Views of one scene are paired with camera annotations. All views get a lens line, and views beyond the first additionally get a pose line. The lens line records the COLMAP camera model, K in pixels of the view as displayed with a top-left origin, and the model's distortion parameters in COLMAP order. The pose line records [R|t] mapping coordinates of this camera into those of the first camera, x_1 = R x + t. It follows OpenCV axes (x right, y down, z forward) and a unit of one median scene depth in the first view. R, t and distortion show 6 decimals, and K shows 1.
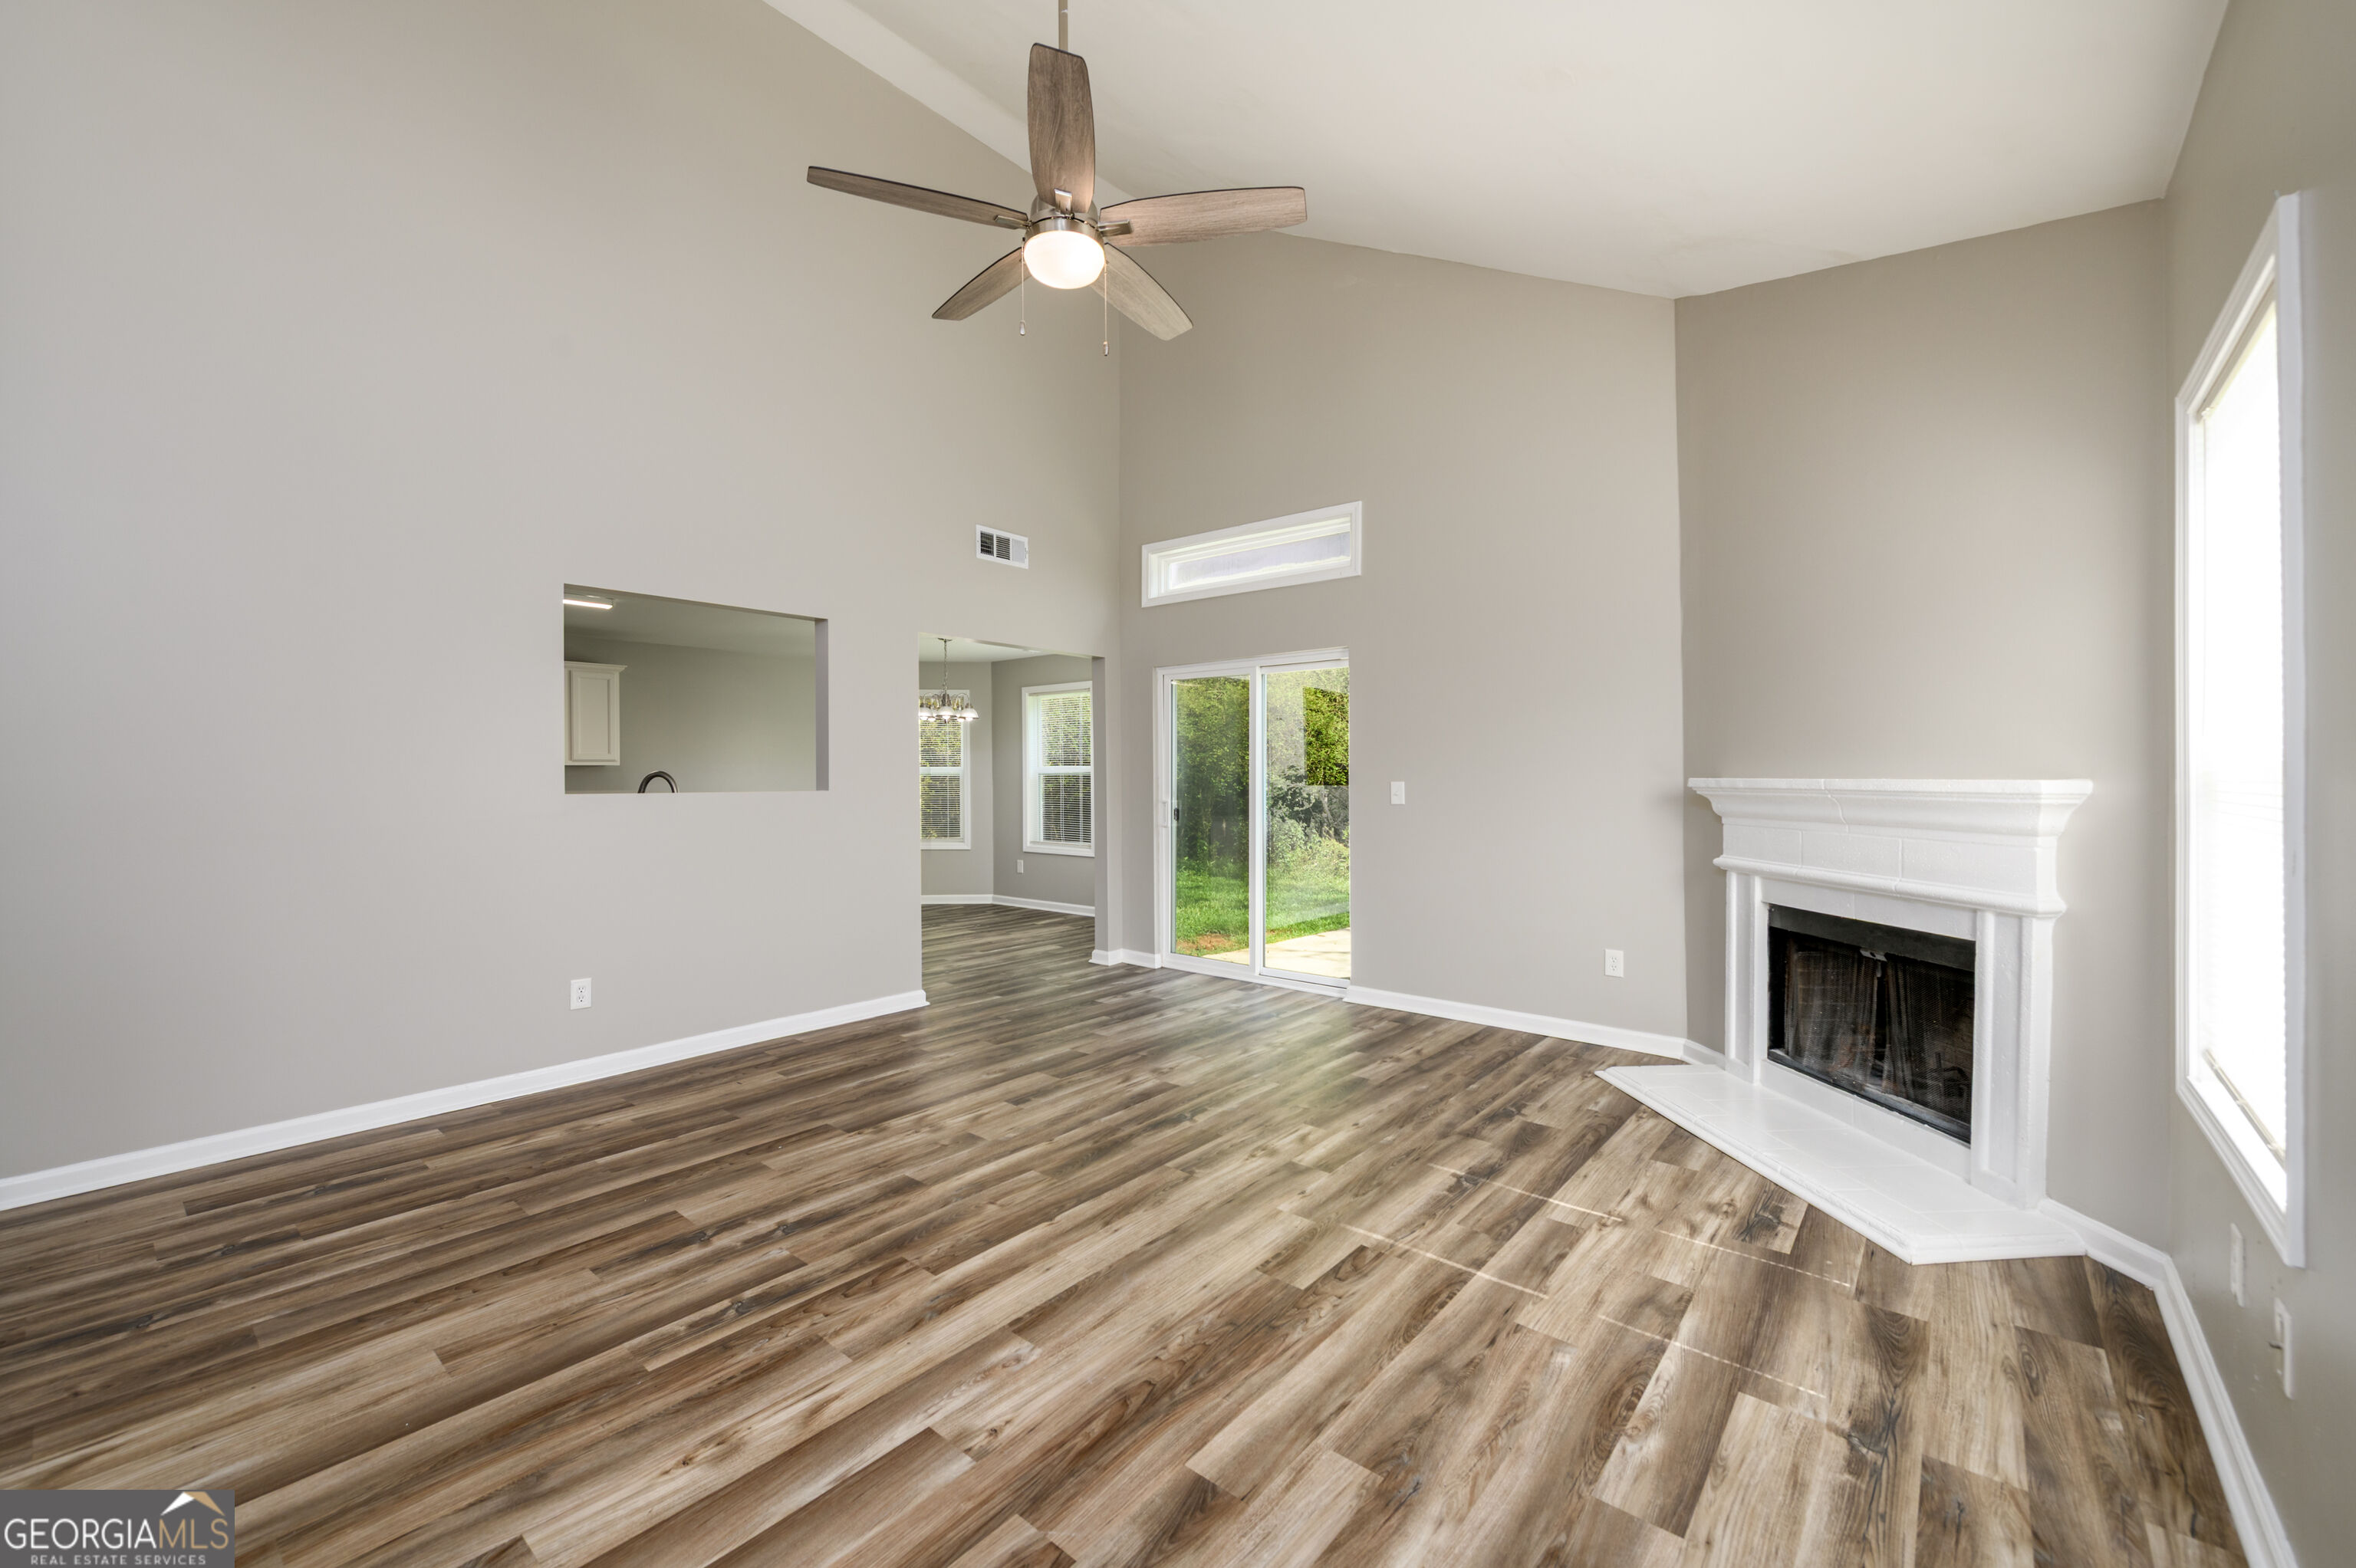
lens RADIAL K [[945.9, 0, 1170.7], [0, 945.9, 783.6], [0, 0, 1]] dist [0.004044, -0.005091]
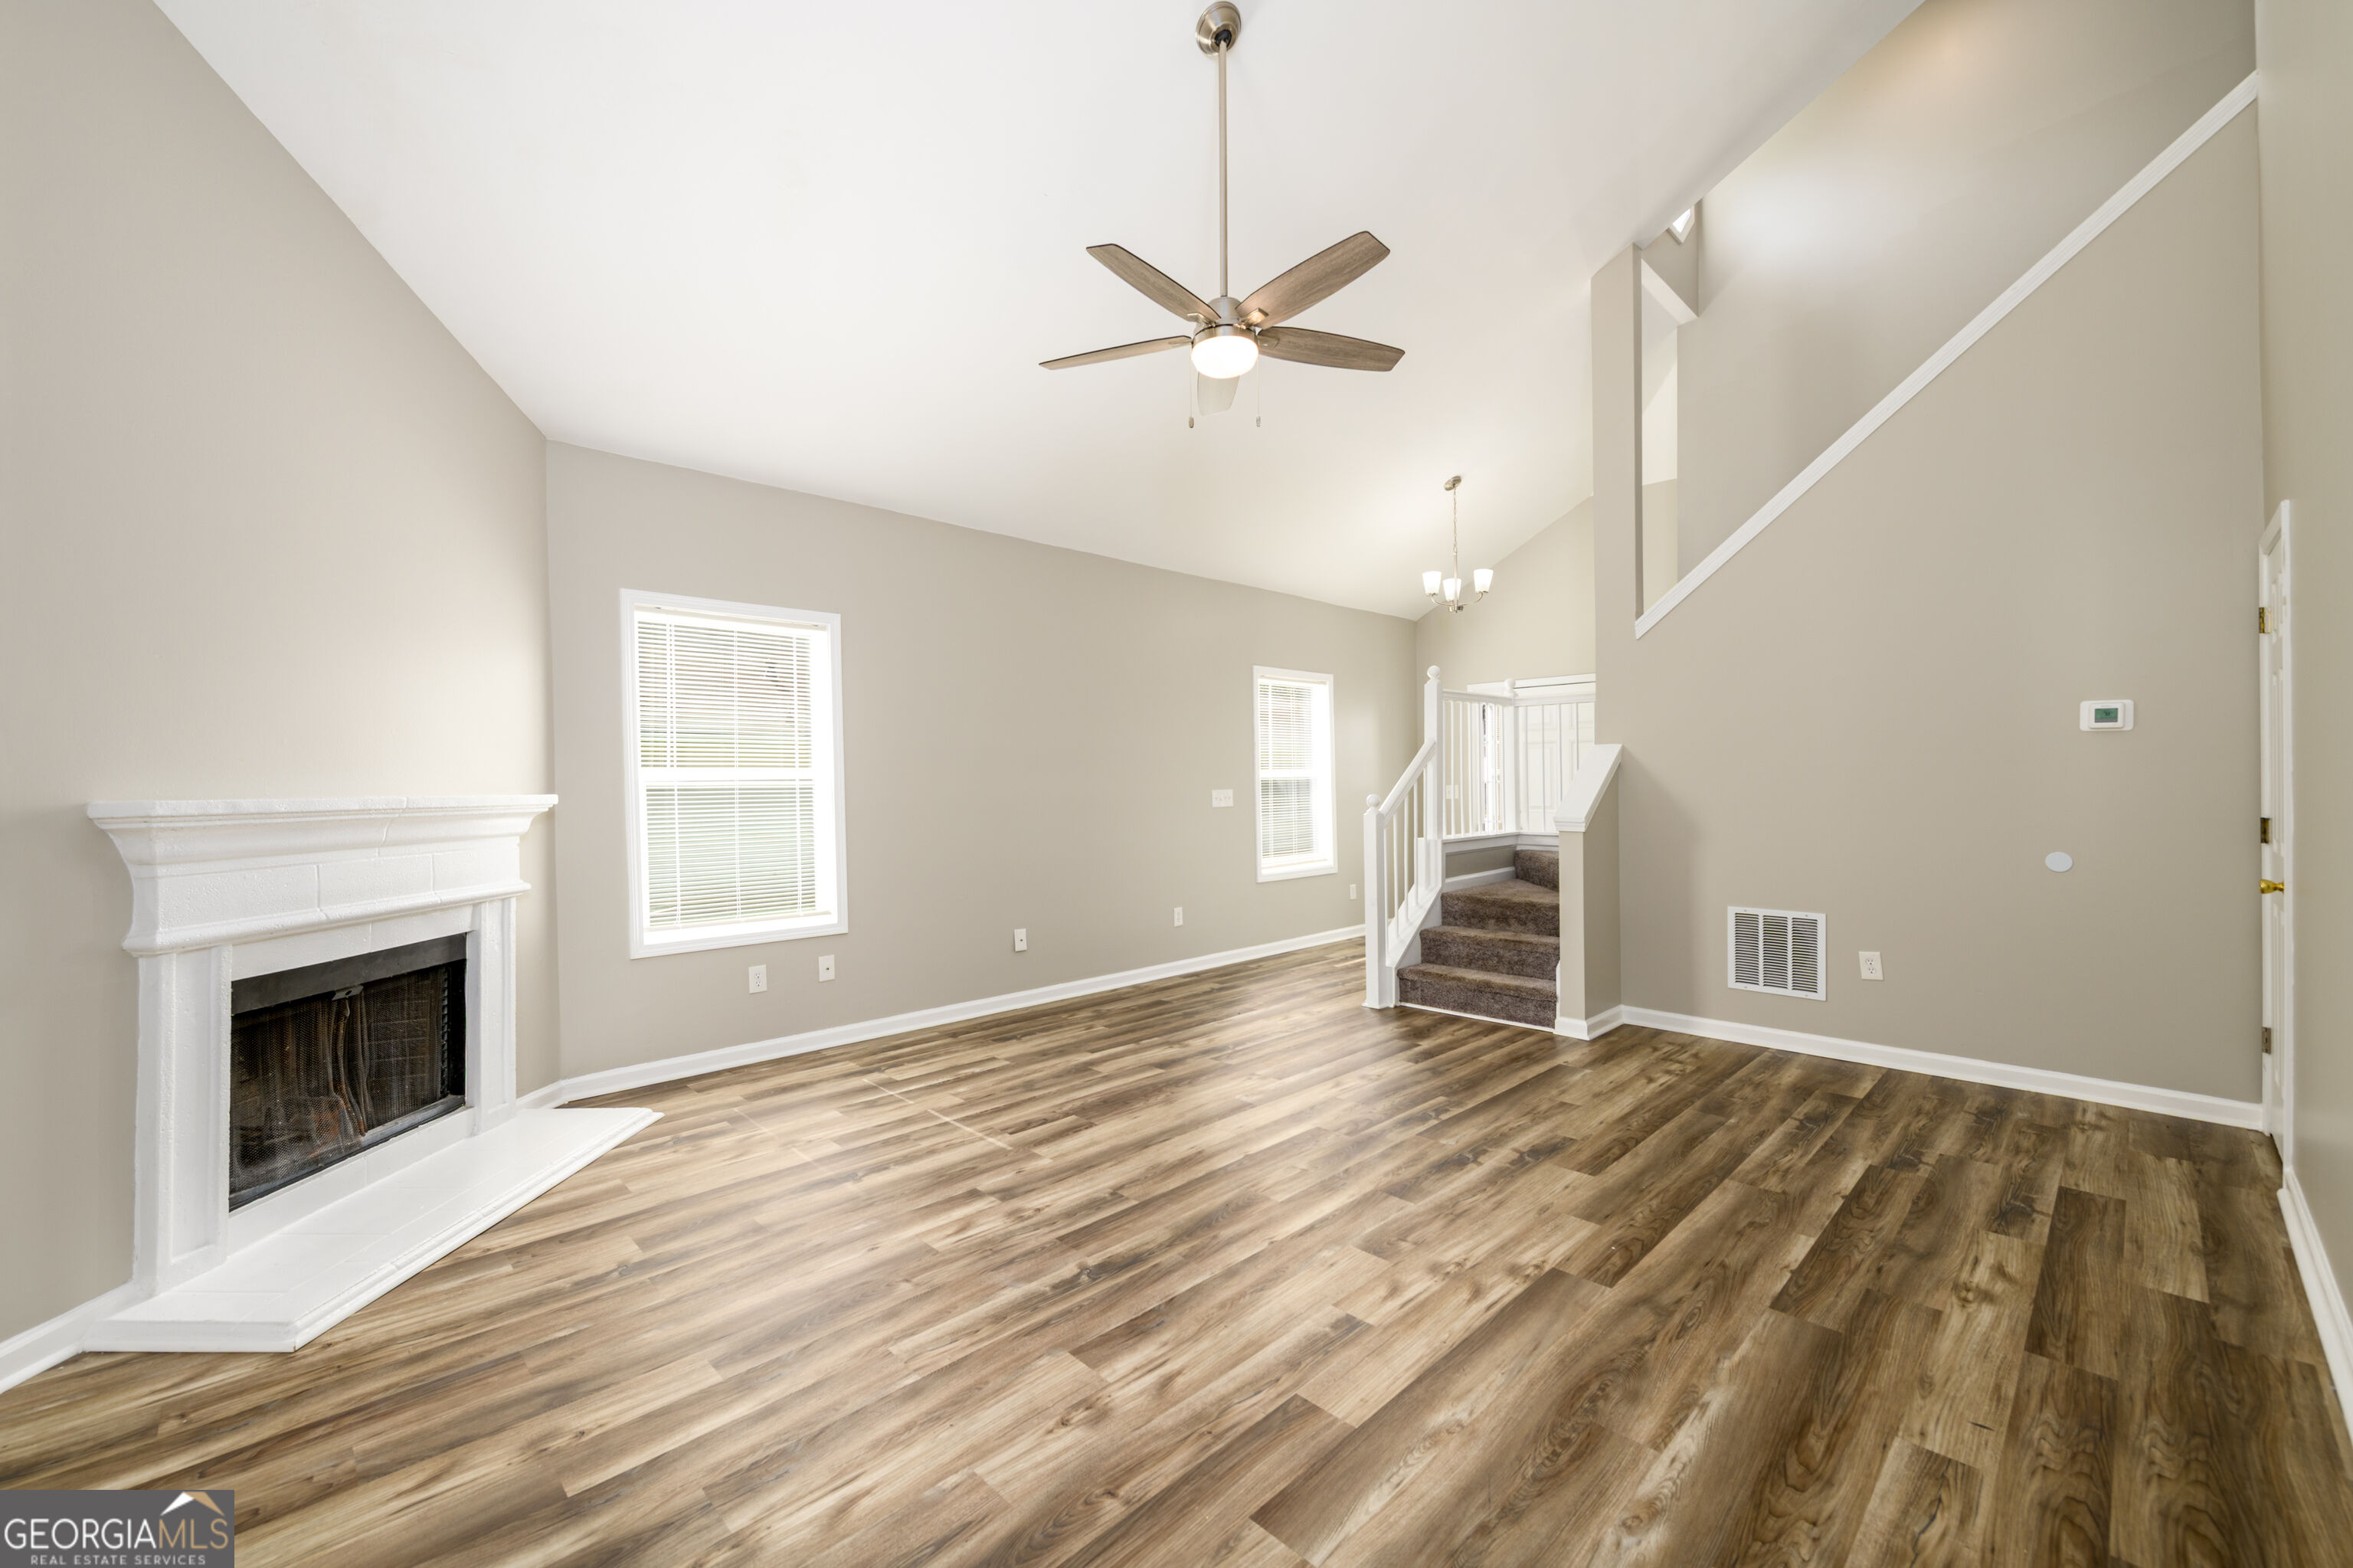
lens RADIAL K [[944.8, 0, 1169.2], [0, 944.8, 783.6], [0, 0, 1]] dist [0.004044, -0.005091]
pose [[-0.995362, 0.011496, 0.095513, -0.134211], [0.012456, 0.999878, 0.009461, -0.017998], [-0.095393, 0.010607, -0.995383, 1.980658]]
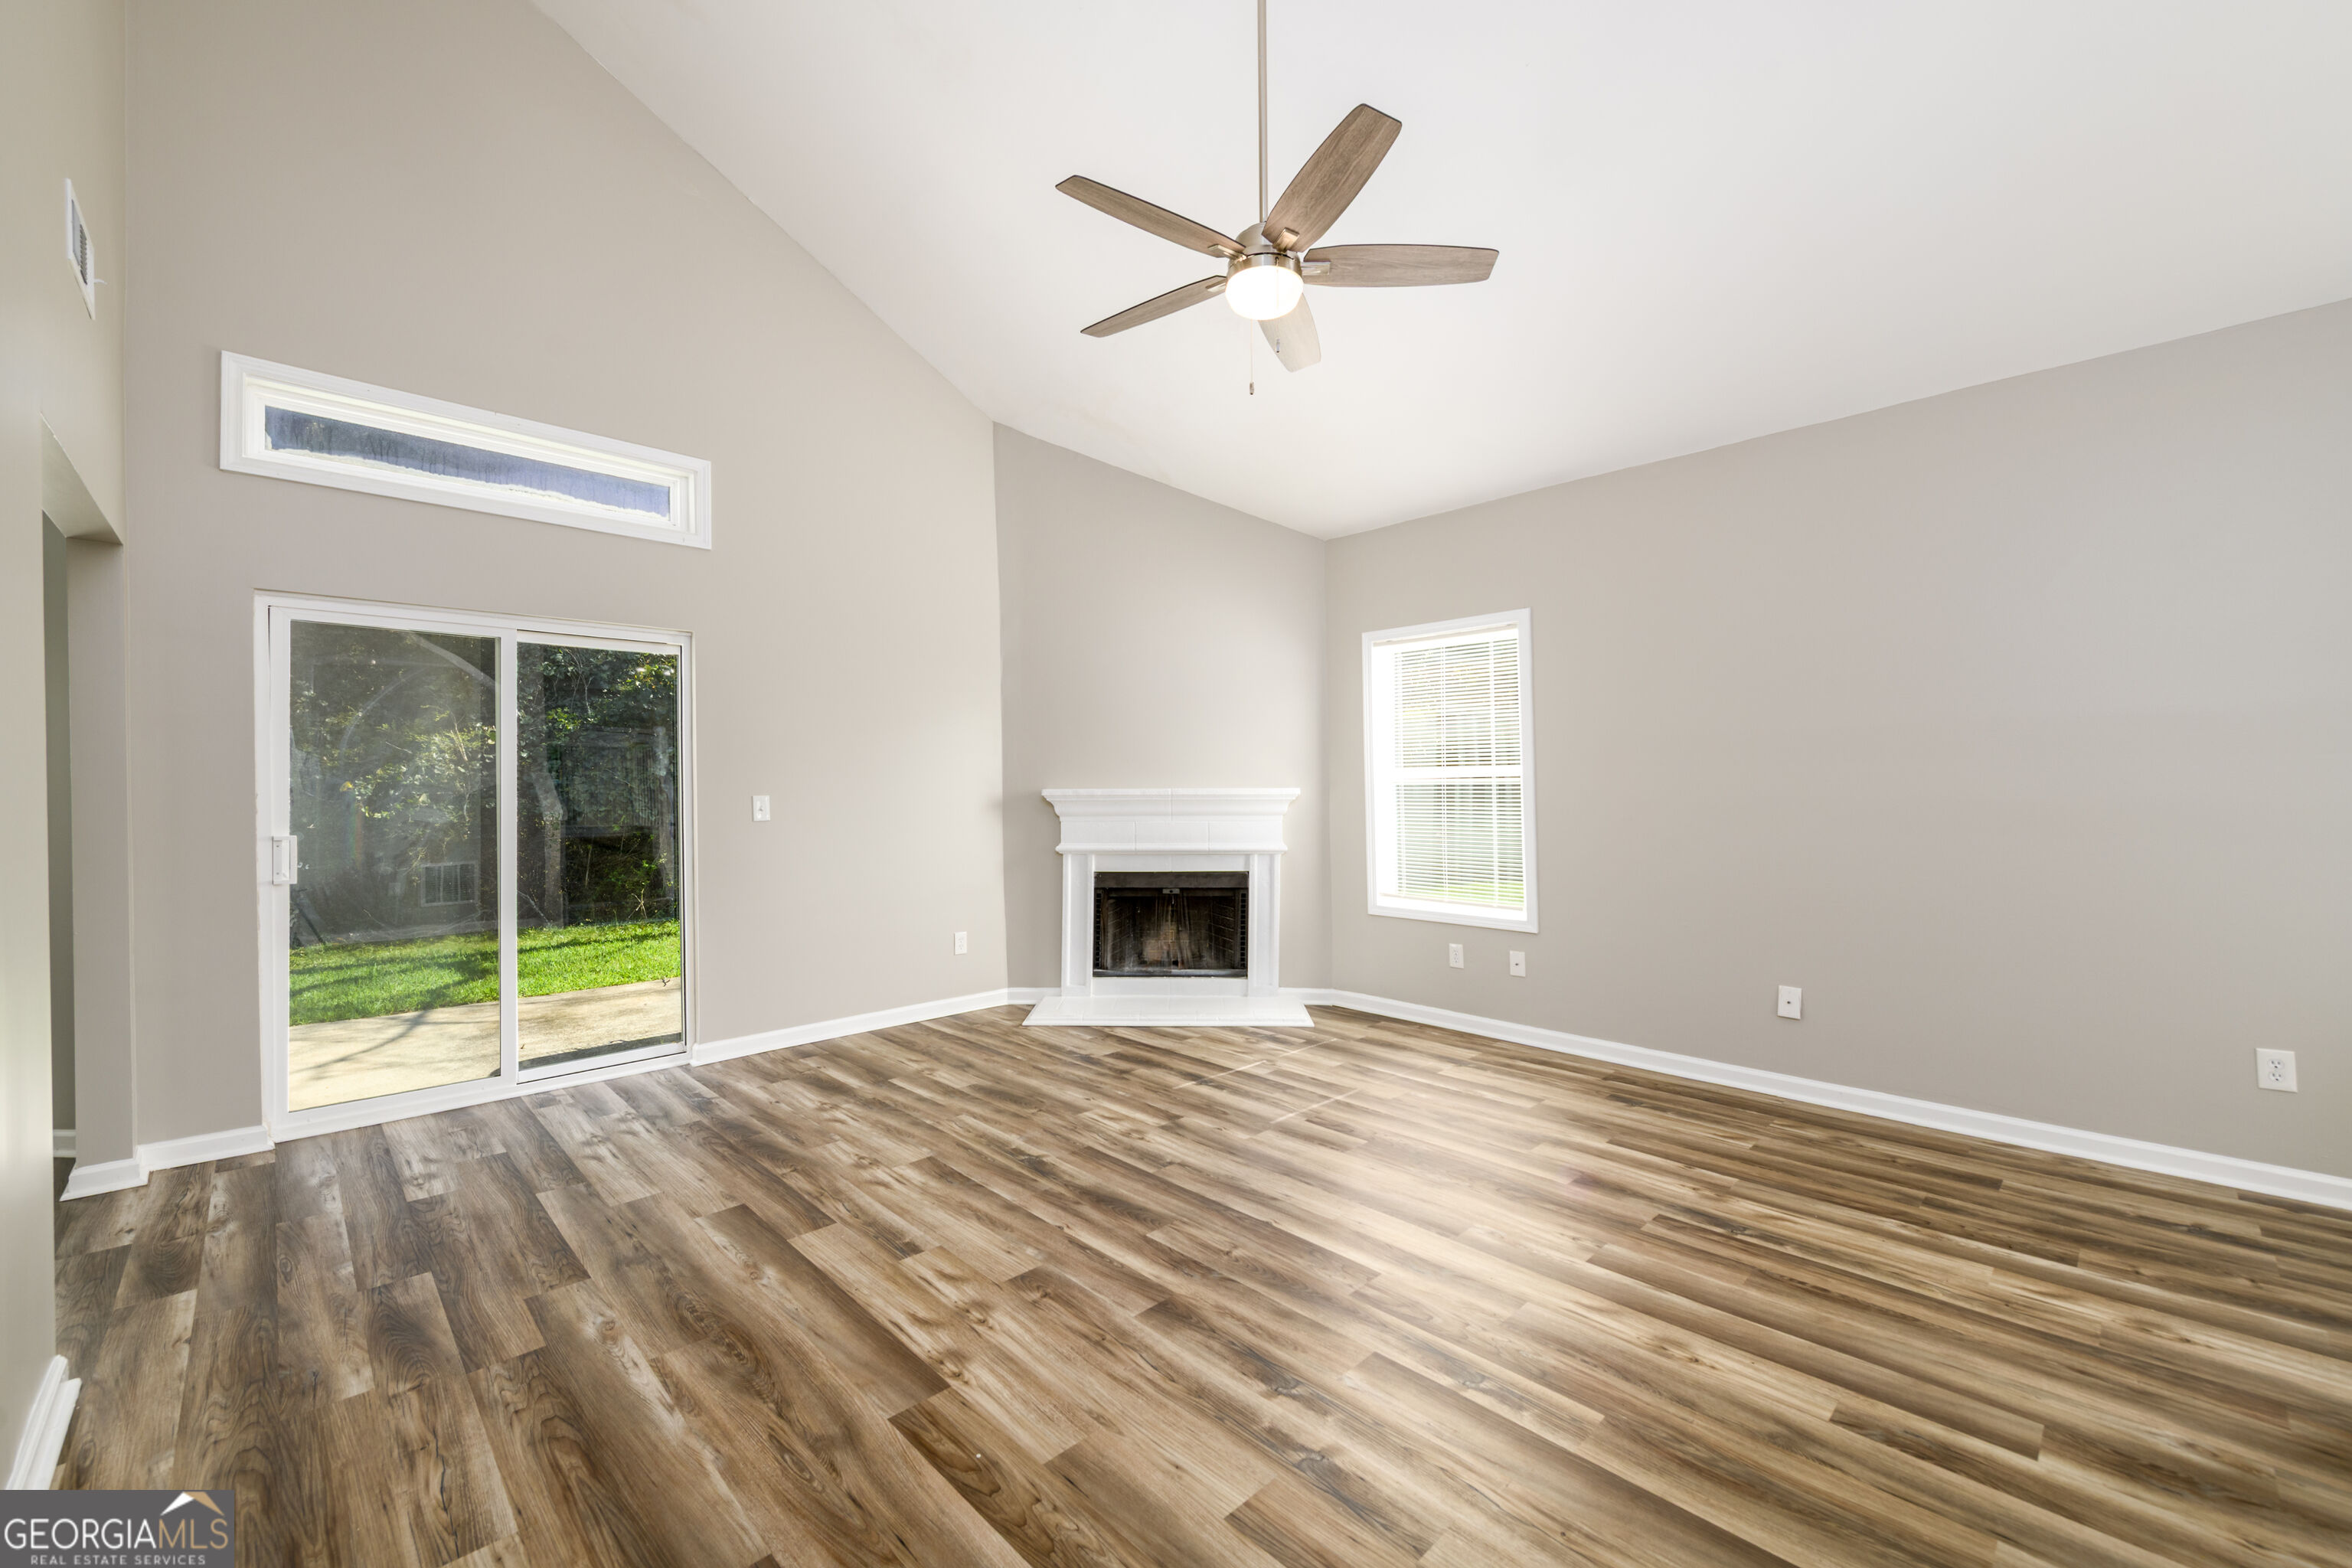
lens RADIAL K [[944.4, 0, 1168.7], [0, 944.4, 783.6], [0, 0, 1]] dist [0.004044, -0.005091]
pose [[0.104164, 0.002040, 0.994558, -1.040303], [0.014564, 0.999888, -0.003576, -0.008176], [-0.994453, 0.014857, 0.104123, 0.898227]]
